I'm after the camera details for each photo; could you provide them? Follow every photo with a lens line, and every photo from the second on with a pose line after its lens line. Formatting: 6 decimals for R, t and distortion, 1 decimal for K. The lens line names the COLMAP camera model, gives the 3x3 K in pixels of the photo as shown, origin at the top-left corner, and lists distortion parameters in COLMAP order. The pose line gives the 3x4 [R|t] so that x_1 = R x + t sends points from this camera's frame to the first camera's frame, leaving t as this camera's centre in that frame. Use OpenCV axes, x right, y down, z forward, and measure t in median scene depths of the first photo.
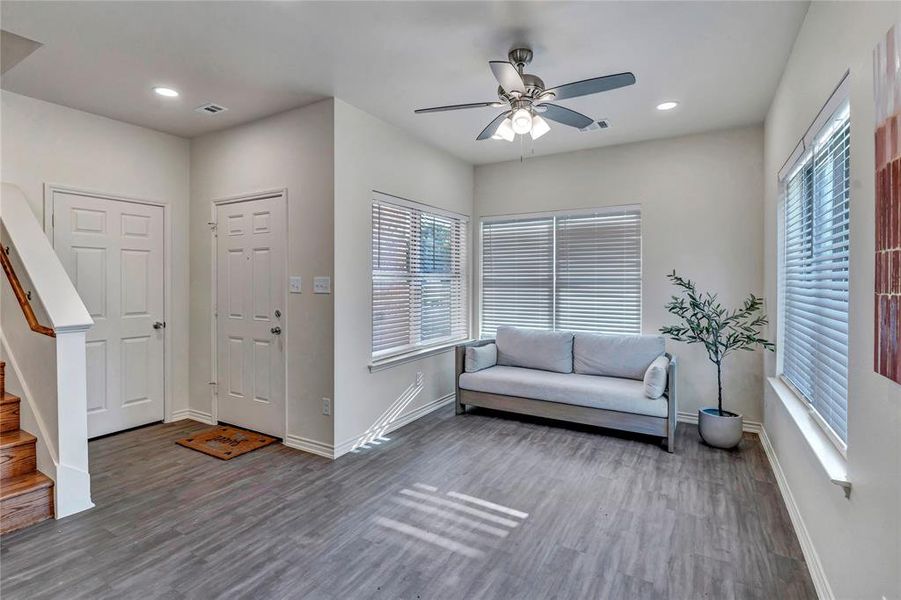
lens RADIAL K [[436.8, 0, 449.7], [0, 436.8, 282.4], [0, 0, 1]] dist [0.000790, 0.000156]
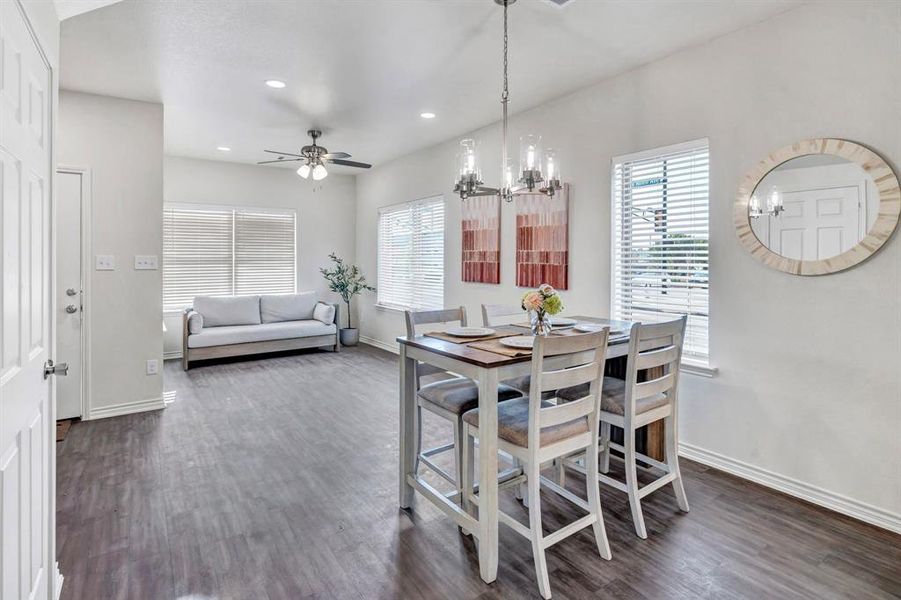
lens RADIAL K [[450.3, 0, 450.1], [0, 450.3, 259.7], [0, 0, 1]] dist [-0.000100, 0.000053]
pose [[0.411037, -0.002671, 0.911615, -0.976394], [0.003323, 0.999993, 0.001432, -0.000389], [-0.911613, 0.002441, 0.411043, -0.199341]]
